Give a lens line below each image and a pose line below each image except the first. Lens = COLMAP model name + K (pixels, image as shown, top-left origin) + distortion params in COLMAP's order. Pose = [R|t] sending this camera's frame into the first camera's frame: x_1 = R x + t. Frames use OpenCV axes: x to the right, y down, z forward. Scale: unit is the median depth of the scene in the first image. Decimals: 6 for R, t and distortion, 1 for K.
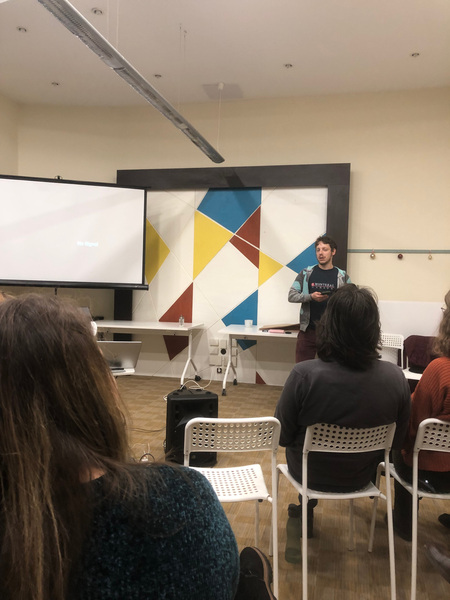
lens RADIAL K [[502.2, 0, 232.2], [0, 502.2, 308.1], [0, 0, 1]] dist [0.036439, -0.025004]
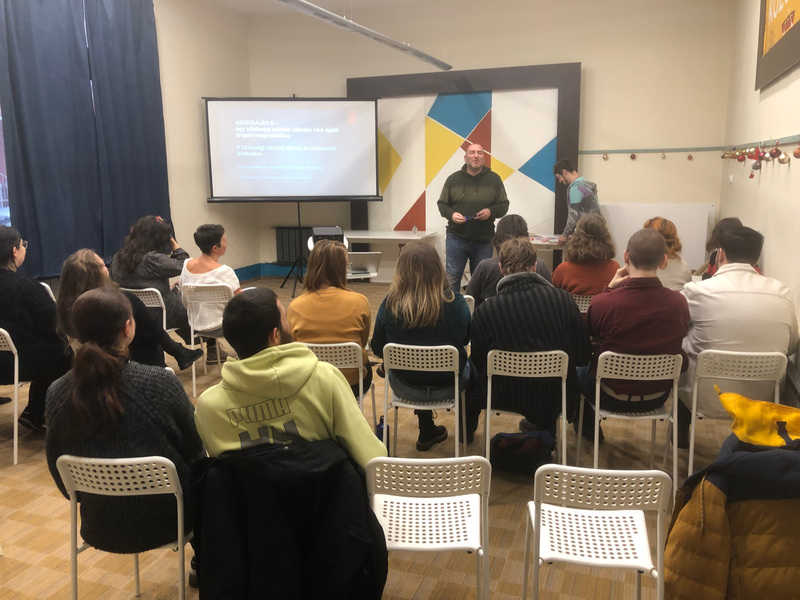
lens RADIAL K [[669.6, 0, 404.5], [0, 669.6, 304.6], [0, 0, 1]] dist [0.036439, -0.025004]
pose [[0.991651, -0.018572, -0.127610, 0.048893], [0.037084, 0.988844, 0.144263, -0.021040], [0.123507, -0.147791, 0.981277, -0.372593]]
